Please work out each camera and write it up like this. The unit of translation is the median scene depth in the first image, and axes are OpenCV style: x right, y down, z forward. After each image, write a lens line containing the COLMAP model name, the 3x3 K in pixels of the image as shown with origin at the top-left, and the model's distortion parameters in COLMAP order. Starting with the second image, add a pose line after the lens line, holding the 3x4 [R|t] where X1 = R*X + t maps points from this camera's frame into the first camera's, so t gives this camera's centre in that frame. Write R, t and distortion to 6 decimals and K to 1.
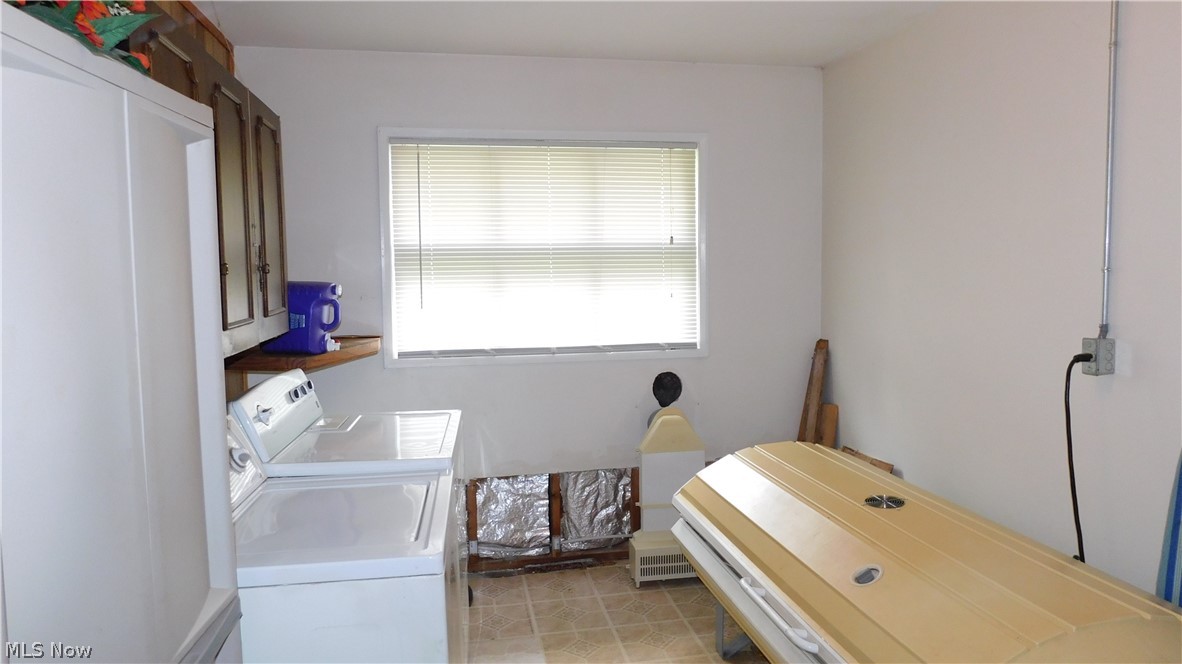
lens RADIAL K [[777.8, 0, 591.3], [0, 777.8, 336.0], [0, 0, 1]] dist [-0.074027, 0.052071]
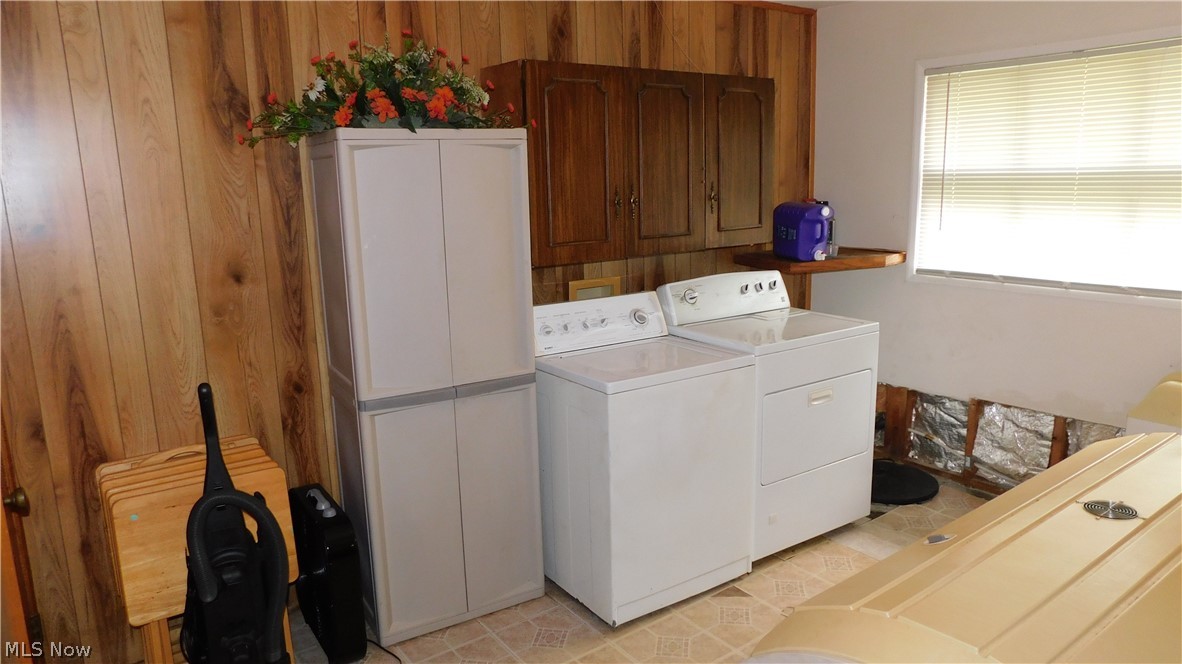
lens RADIAL K [[777.8, 0, 593.5], [0, 777.8, 333.5], [0, 0, 1]] dist [-0.074027, 0.052071]
pose [[0.432774, 0.180281, -0.883292, 0.540250], [-0.059583, 0.983378, 0.171516, -0.048622], [0.899531, -0.021598, 0.436322, 0.101842]]
